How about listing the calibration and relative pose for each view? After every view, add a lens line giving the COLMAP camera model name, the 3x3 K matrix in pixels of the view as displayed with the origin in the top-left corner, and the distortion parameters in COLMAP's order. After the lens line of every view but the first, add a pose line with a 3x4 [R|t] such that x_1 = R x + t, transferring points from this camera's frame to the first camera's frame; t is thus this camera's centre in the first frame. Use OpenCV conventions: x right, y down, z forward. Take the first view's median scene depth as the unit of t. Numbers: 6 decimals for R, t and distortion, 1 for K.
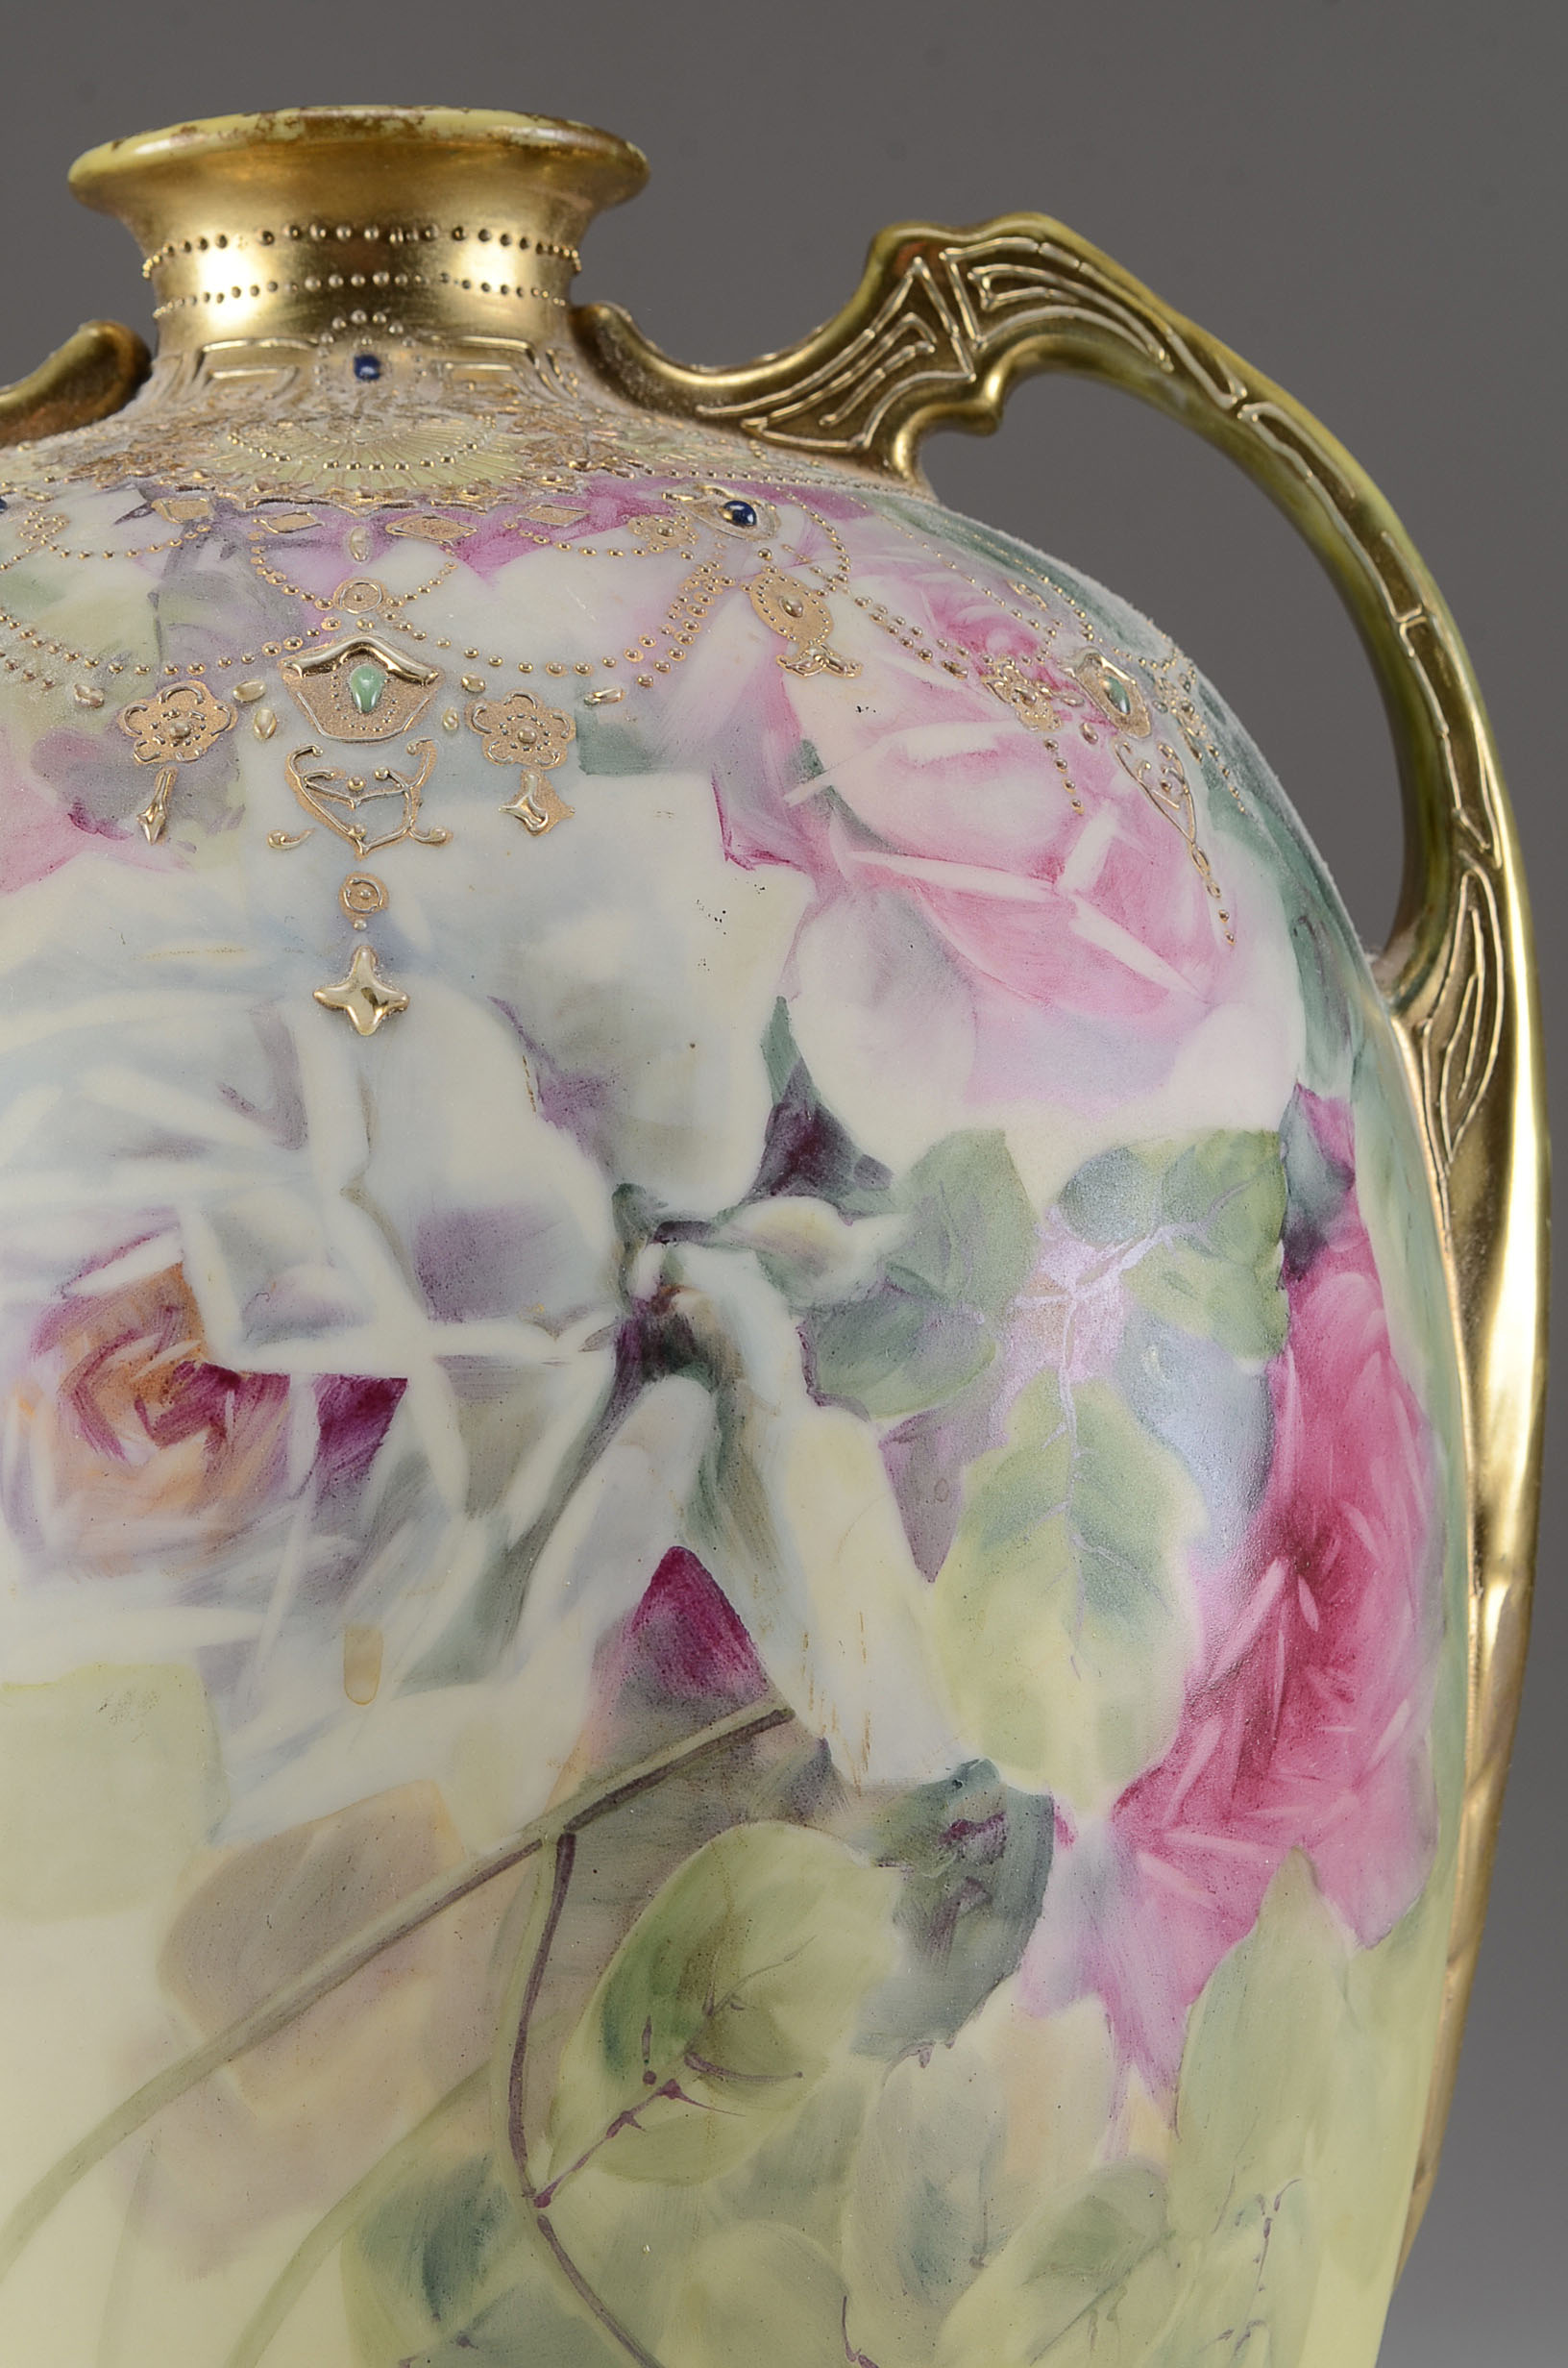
lens RADIAL K [[5267.0, 0, 784.0], [0, 5267.0, 1184.0], [0, 0, 1]] dist [0.067636, -0.068522]
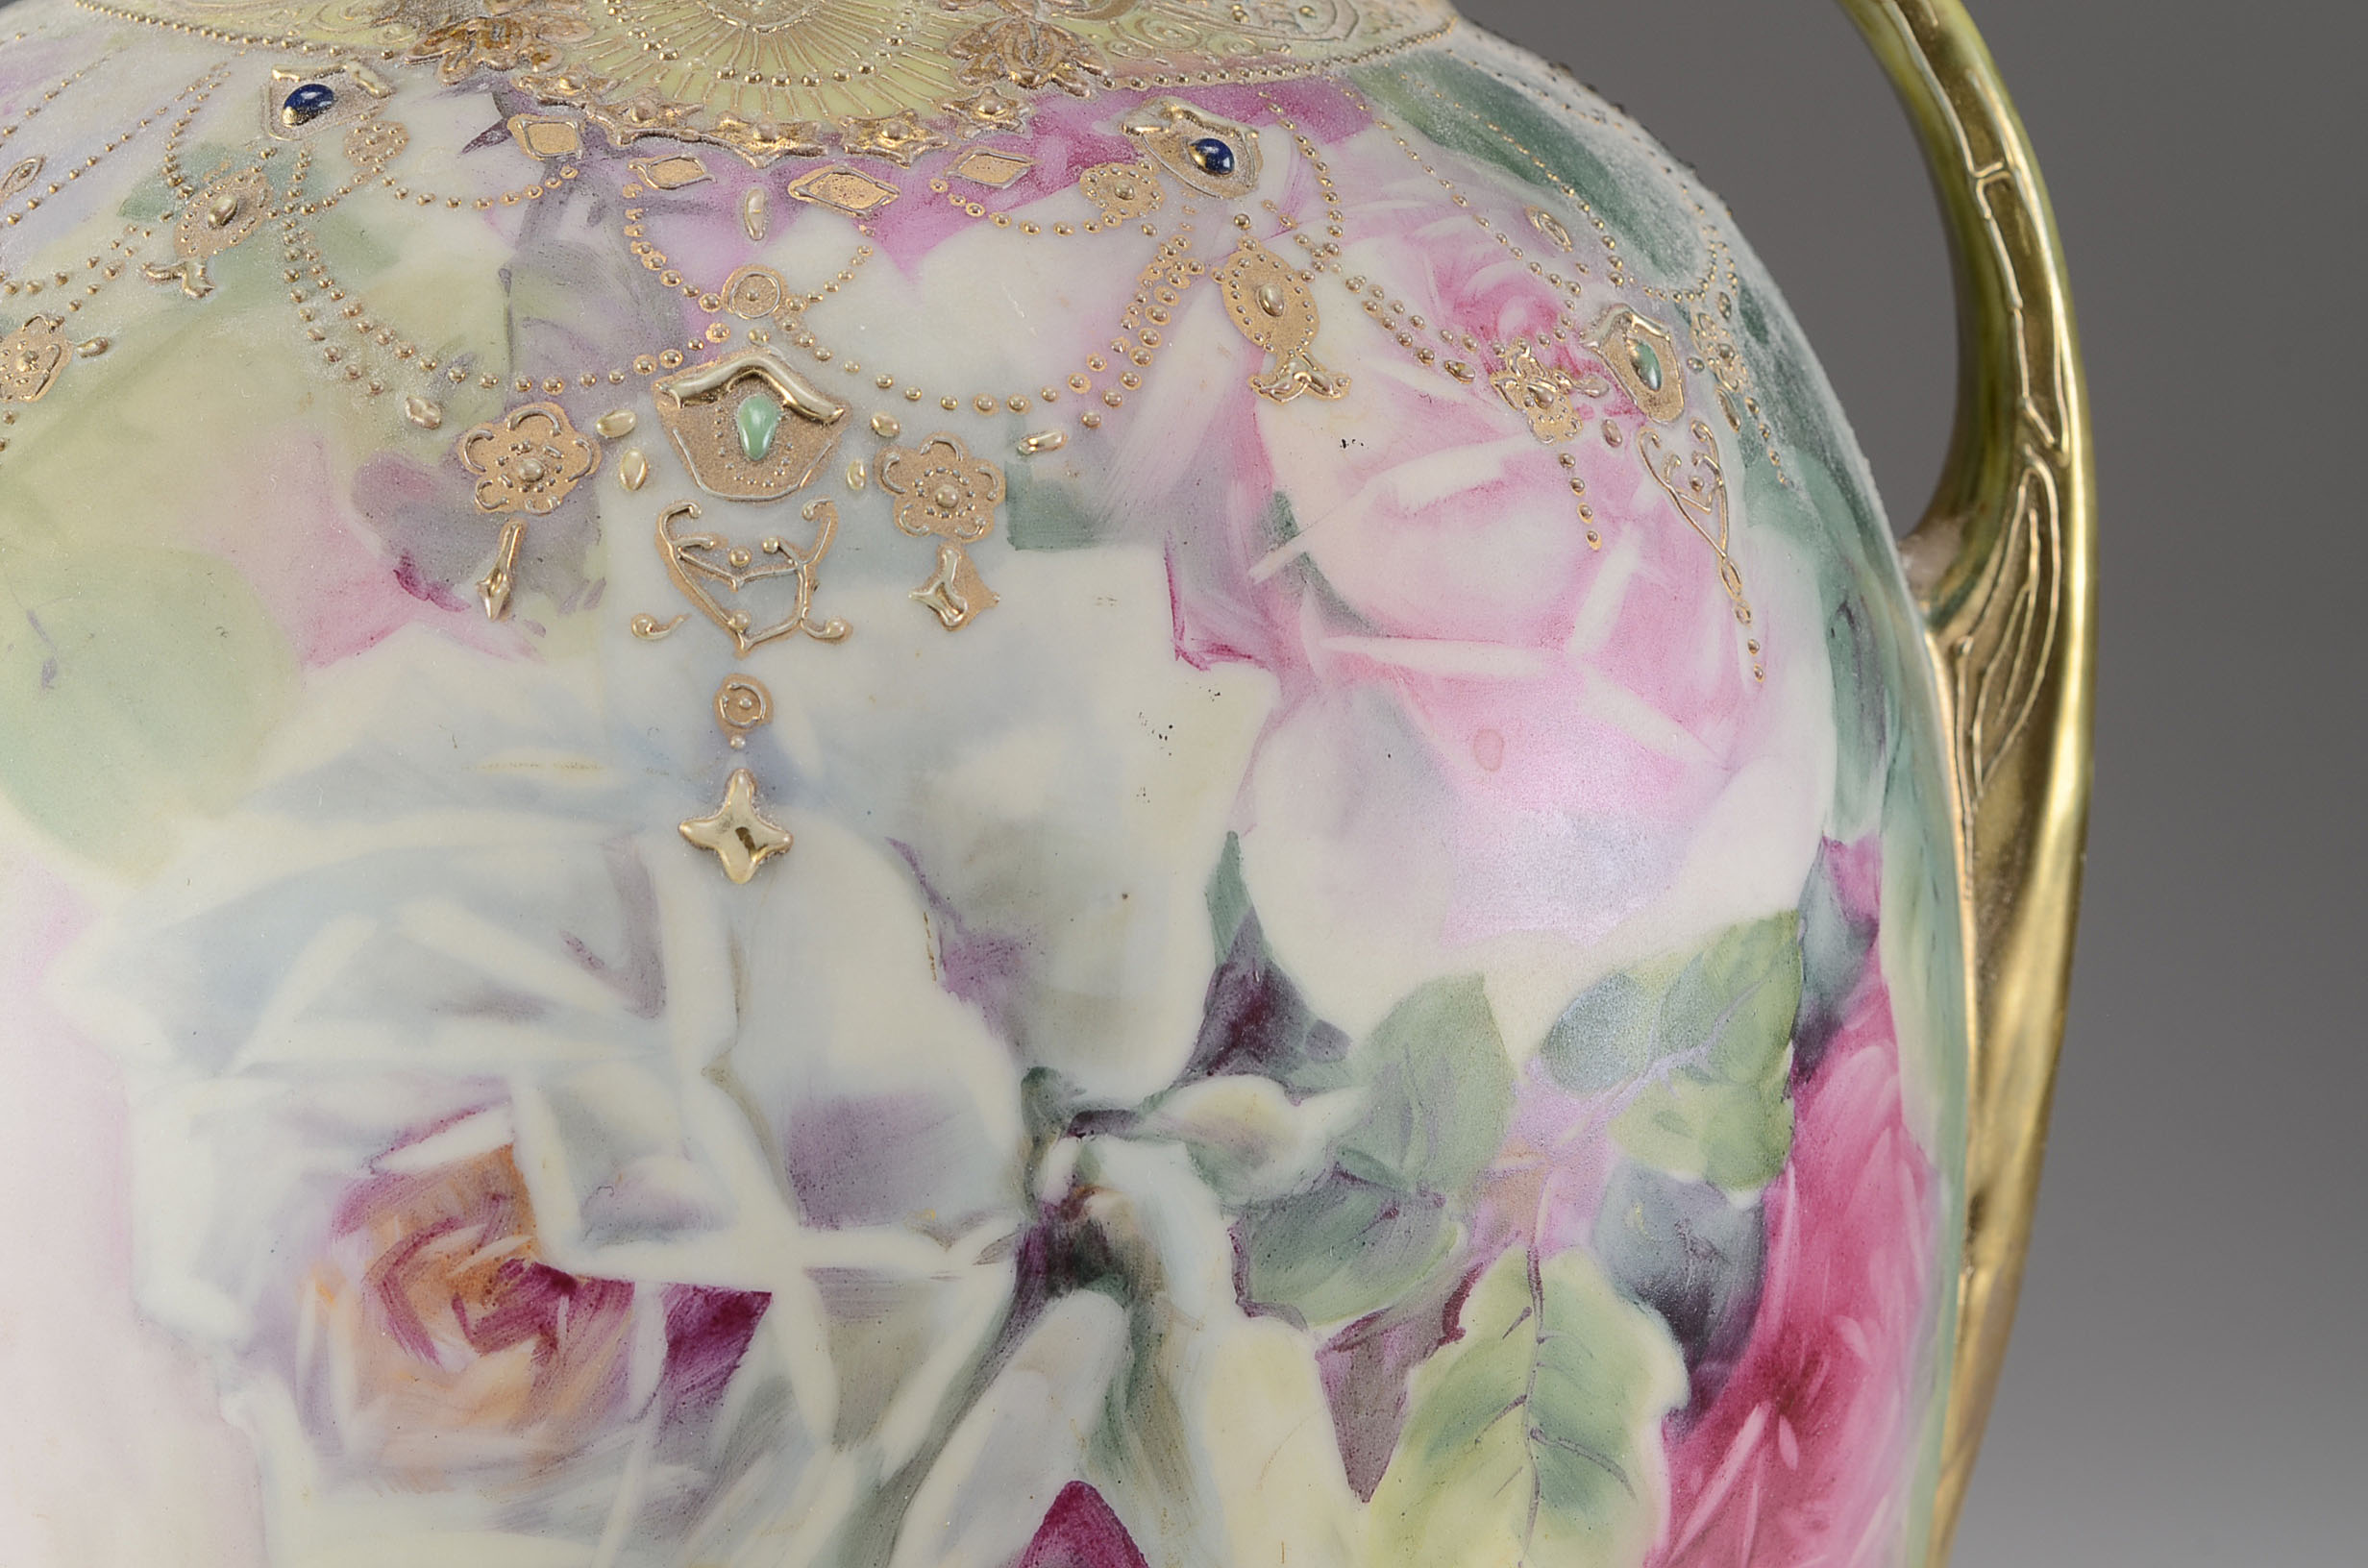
lens RADIAL K [[5267.0, 0, 1184.0], [0, 5267.0, 784.0], [0, 0, 1]] dist [0.067636, -0.068522]
pose [[0.998378, 0.055578, 0.012327, -0.018165], [-0.056928, 0.974134, 0.218682, -0.215743], [0.000146, -0.219029, 0.975718, 0.167707]]
